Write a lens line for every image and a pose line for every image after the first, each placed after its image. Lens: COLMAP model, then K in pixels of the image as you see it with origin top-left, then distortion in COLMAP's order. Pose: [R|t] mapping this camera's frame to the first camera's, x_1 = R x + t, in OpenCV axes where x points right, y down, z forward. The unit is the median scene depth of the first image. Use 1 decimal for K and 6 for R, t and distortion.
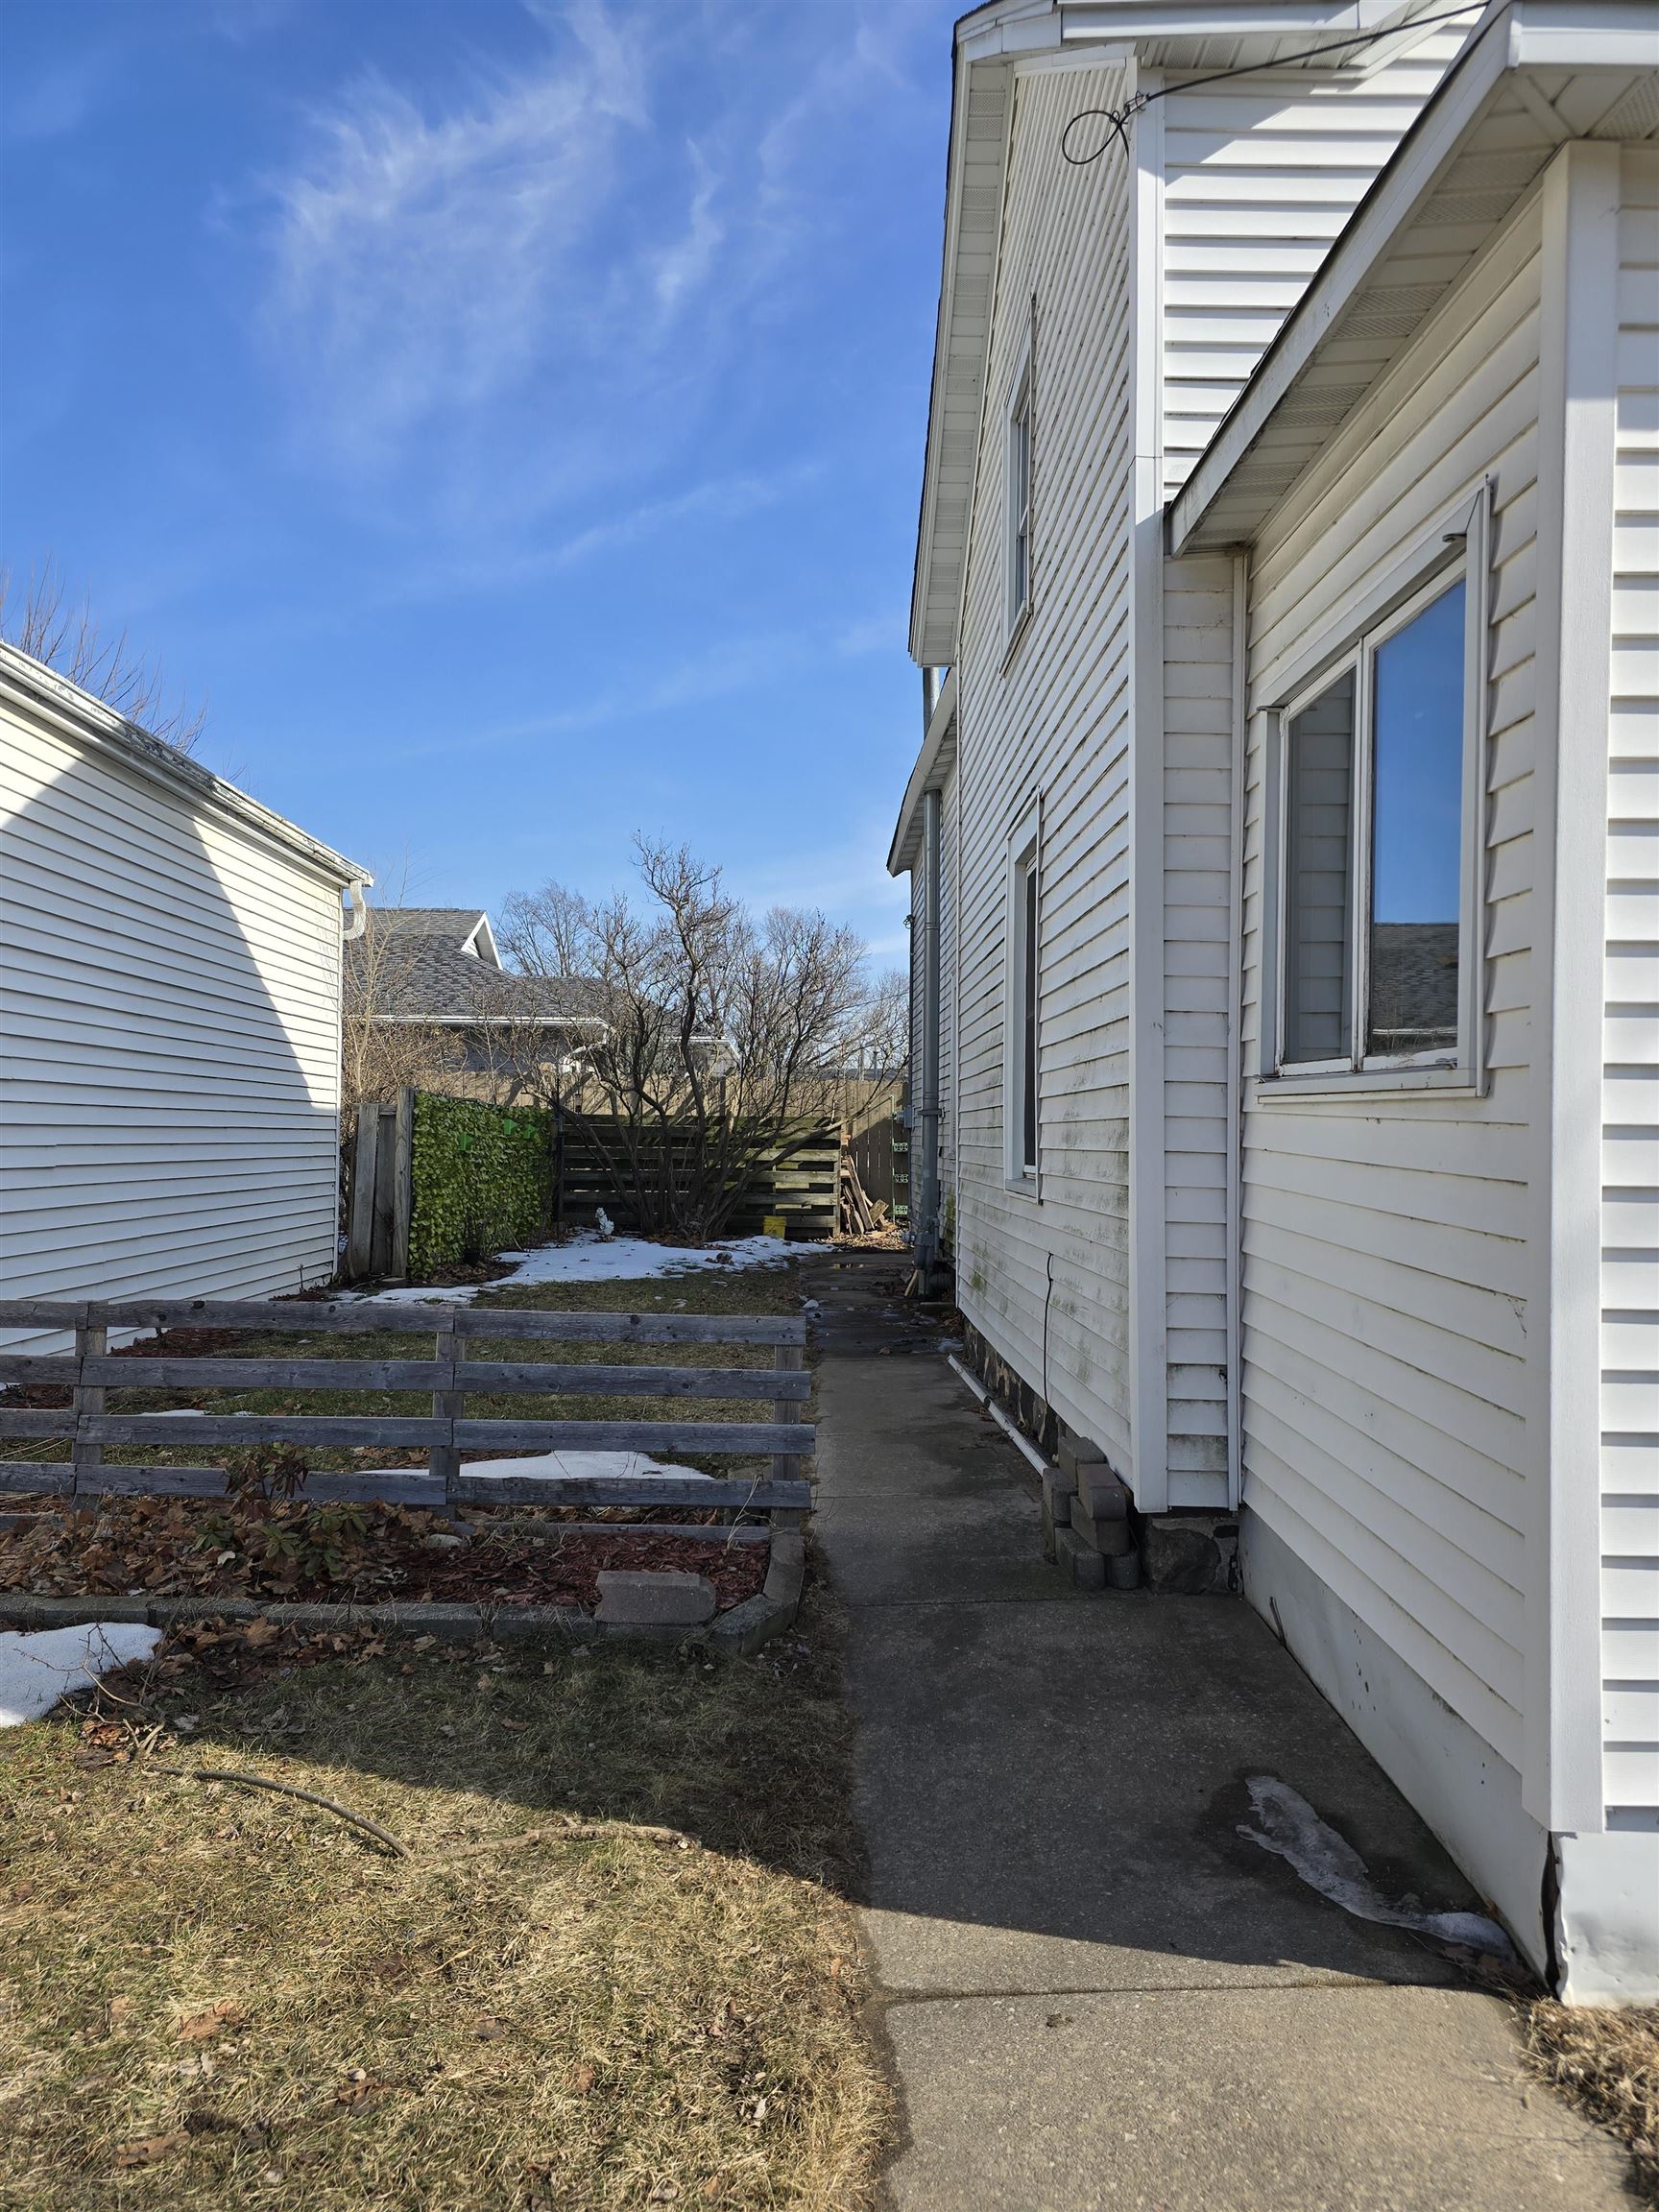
lens RADIAL K [[1470.6, 0, 820.3], [0, 1470.6, 1091.1], [0, 0, 1]] dist [0.088691, -0.090255]
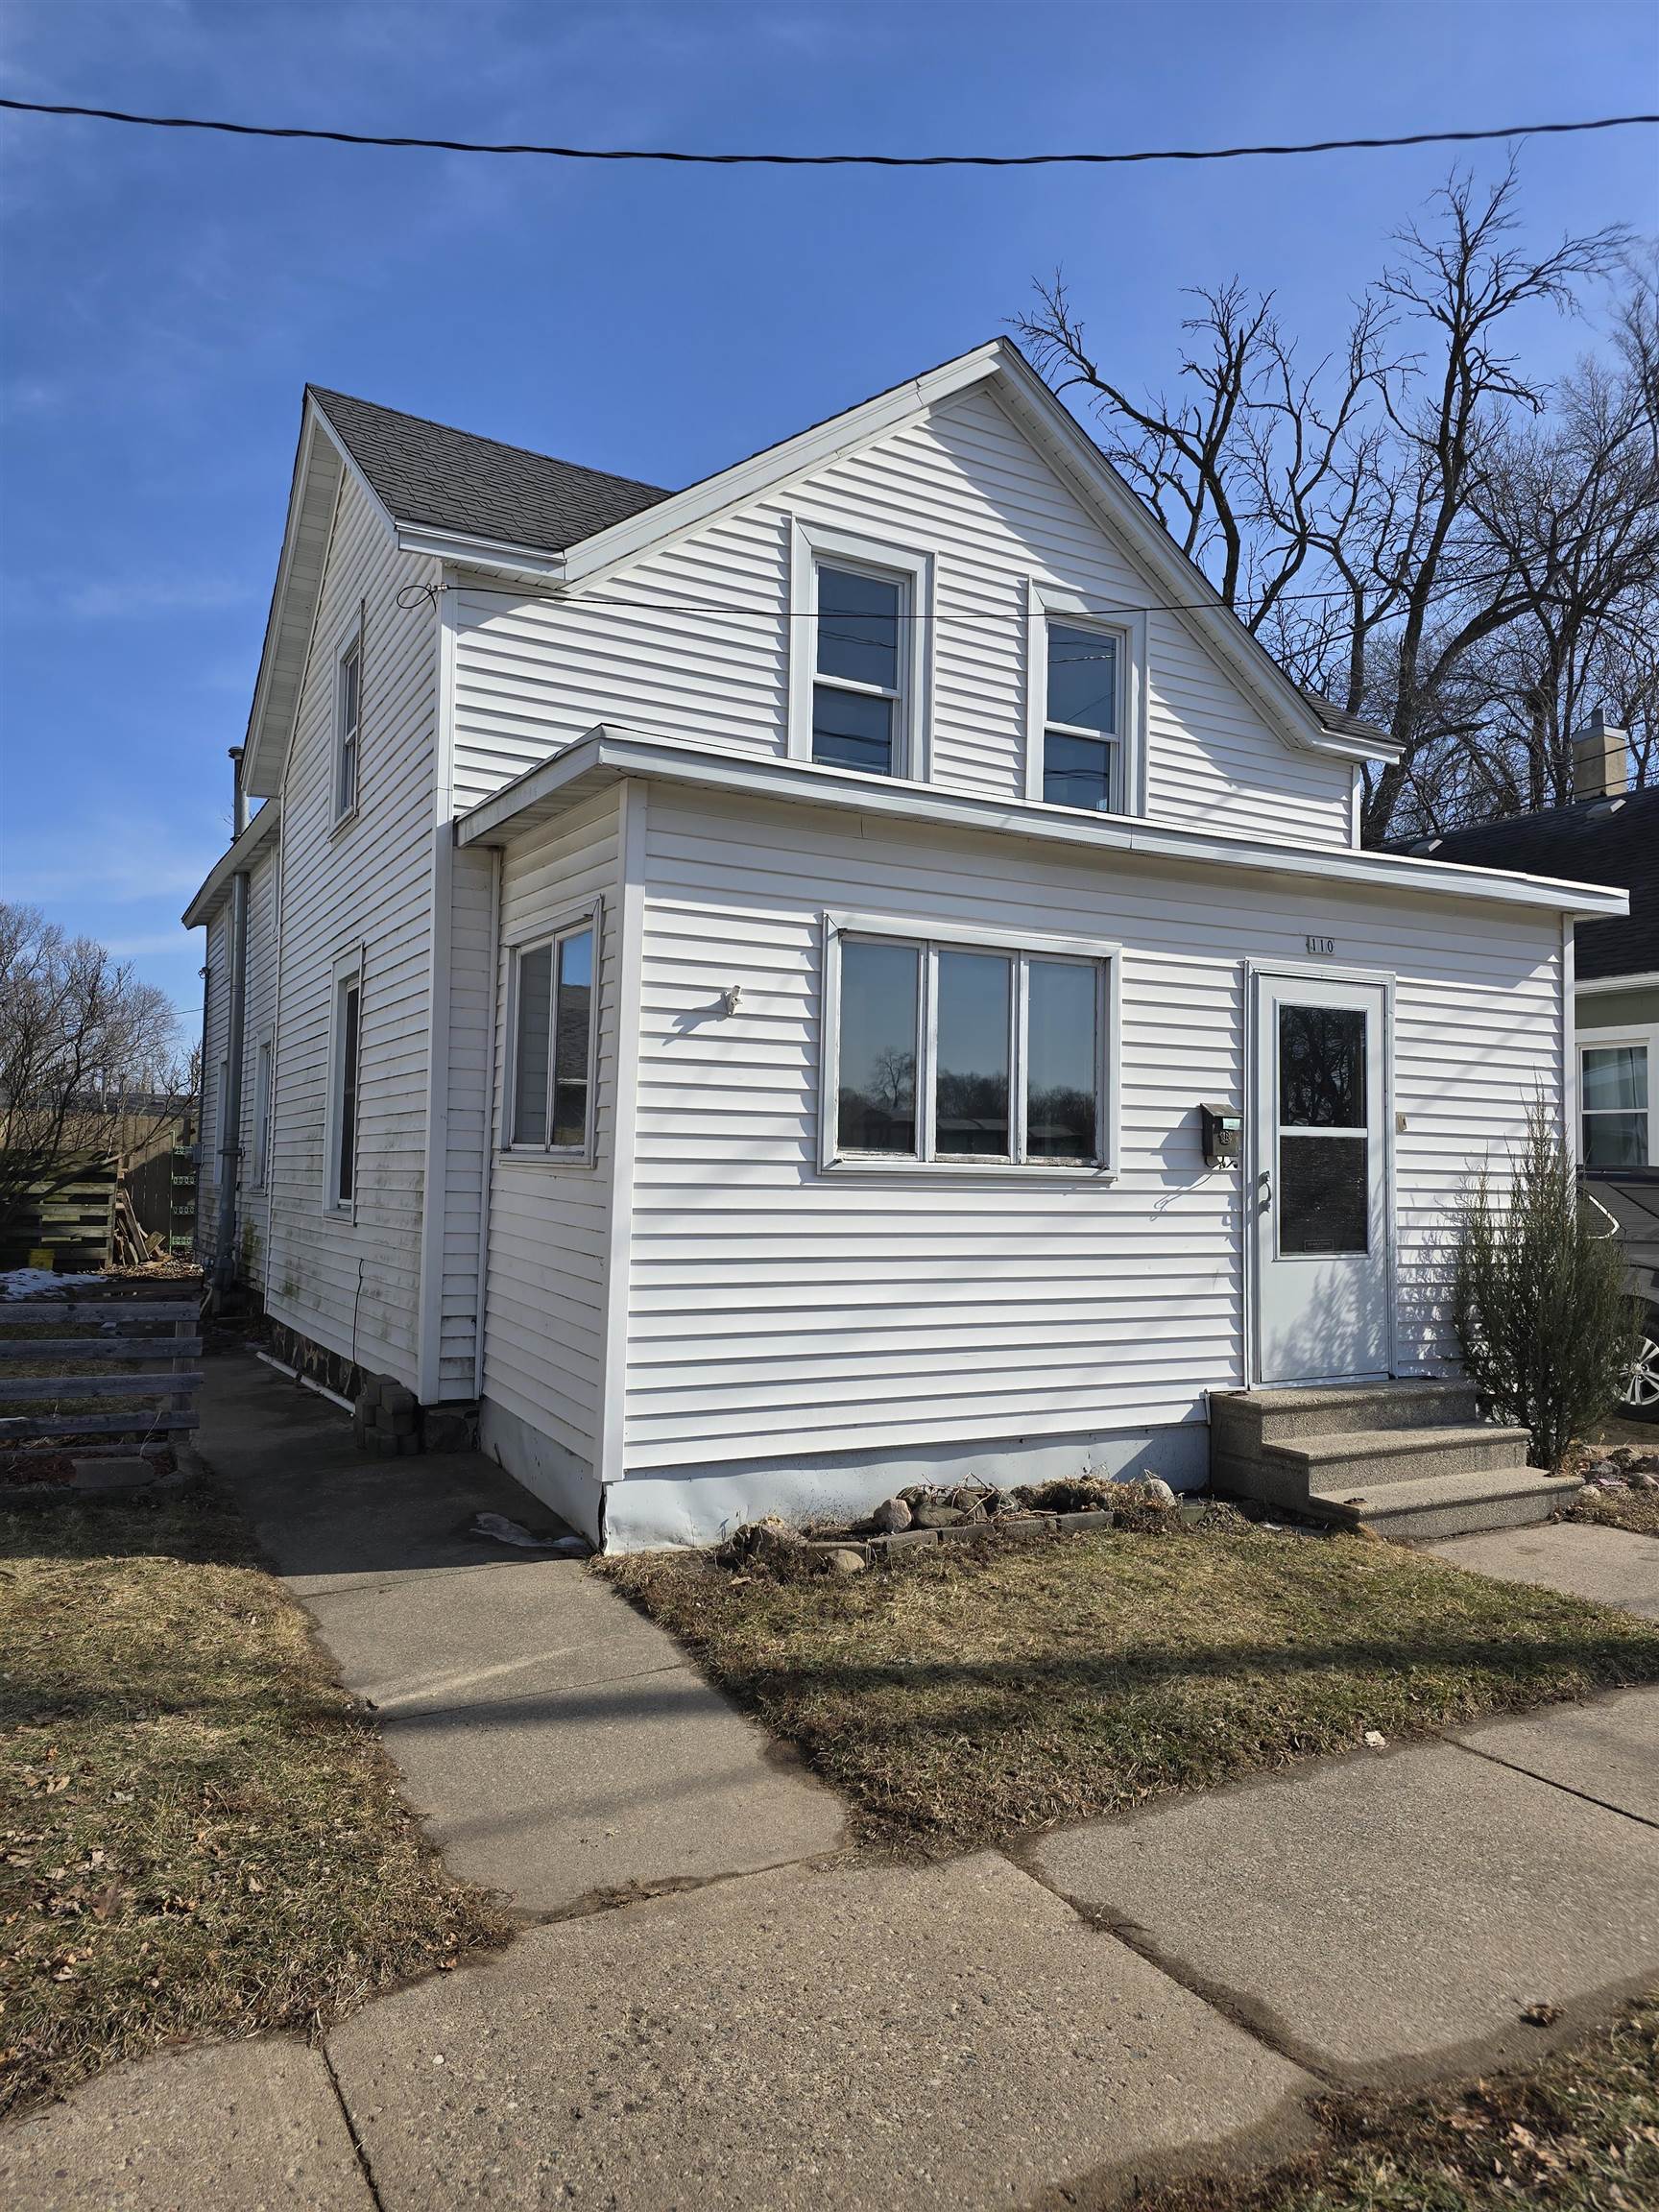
lens RADIAL K [[1470.6, 0, 820.3], [0, 1470.6, 1091.1], [0, 0, 1]] dist [0.088691, -0.090255]
pose [[0.883960, 0.033288, 0.466377, -0.163576], [-0.023832, 0.999374, -0.026161, -0.036005], [-0.466955, 0.012011, 0.884199, -0.632941]]
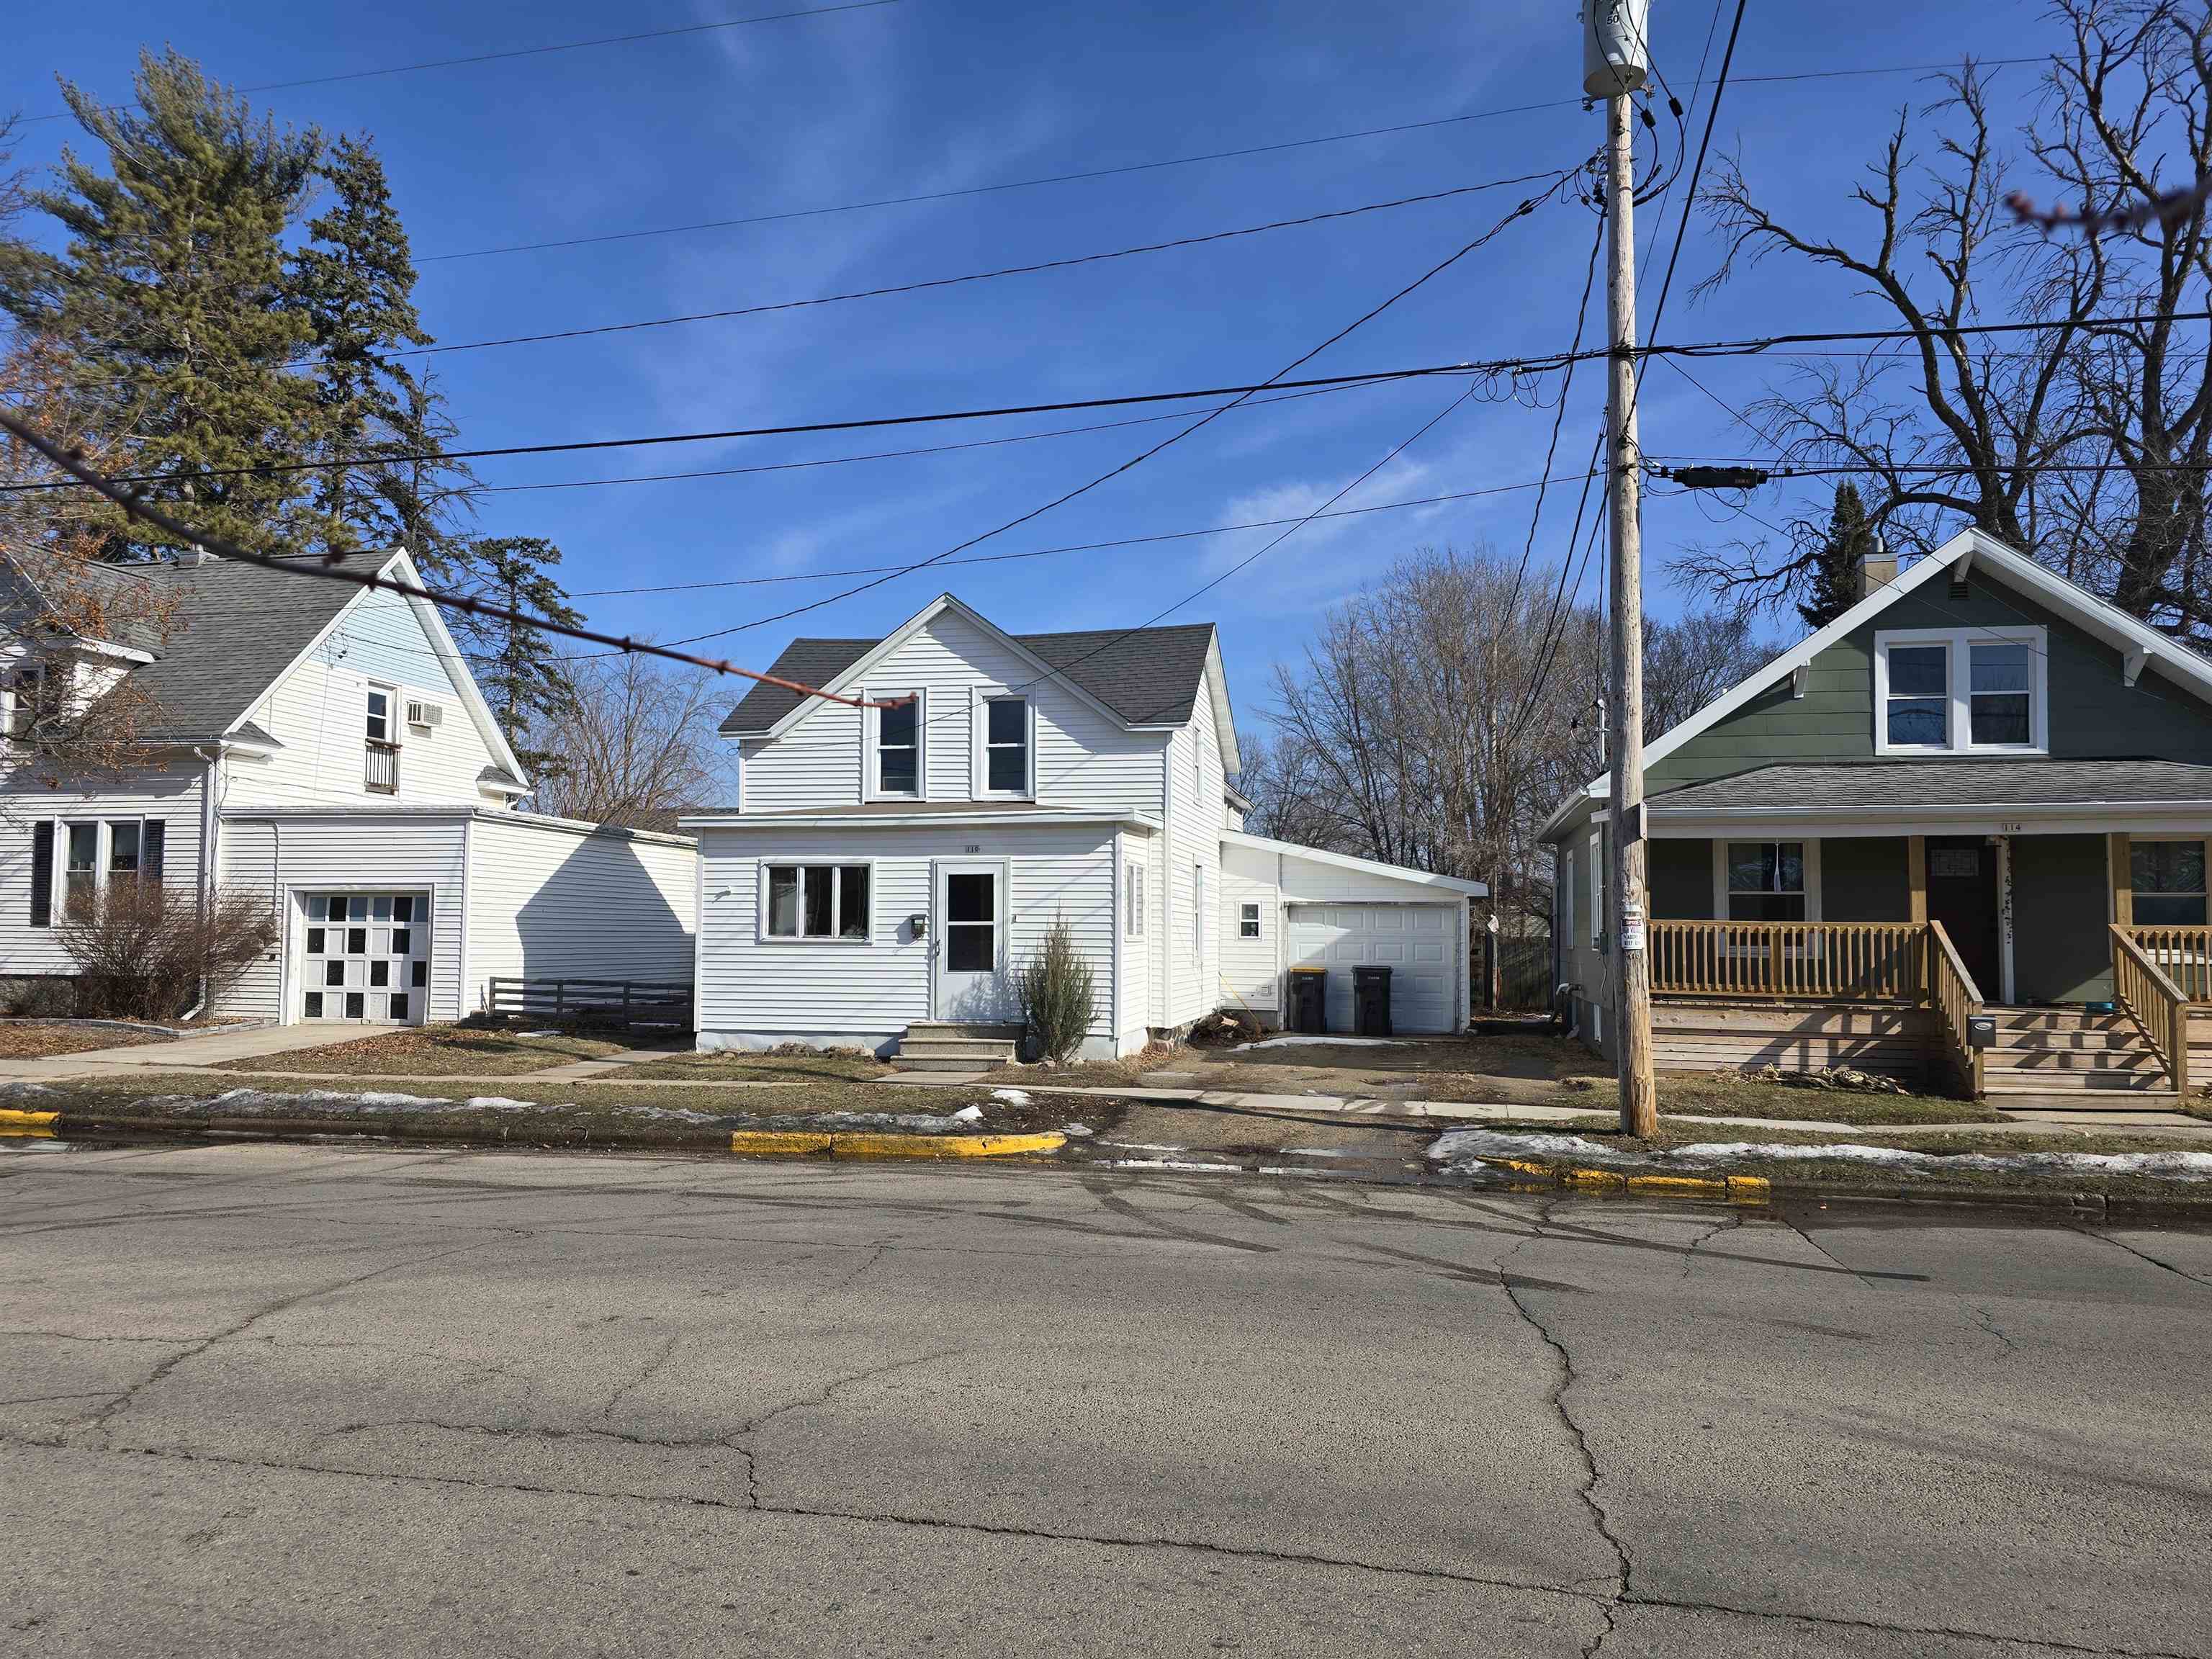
lens RADIAL K [[1470.6, 0, 1075.4], [0, 1470.6, 862.7], [0, 0, 1]] dist [0.088691, -0.090255]
pose [[0.970956, -0.013193, -0.238895, 2.297903], [0.008431, 0.999745, -0.020945, -0.125317], [0.239110, 0.018322, 0.970820, -3.292278]]
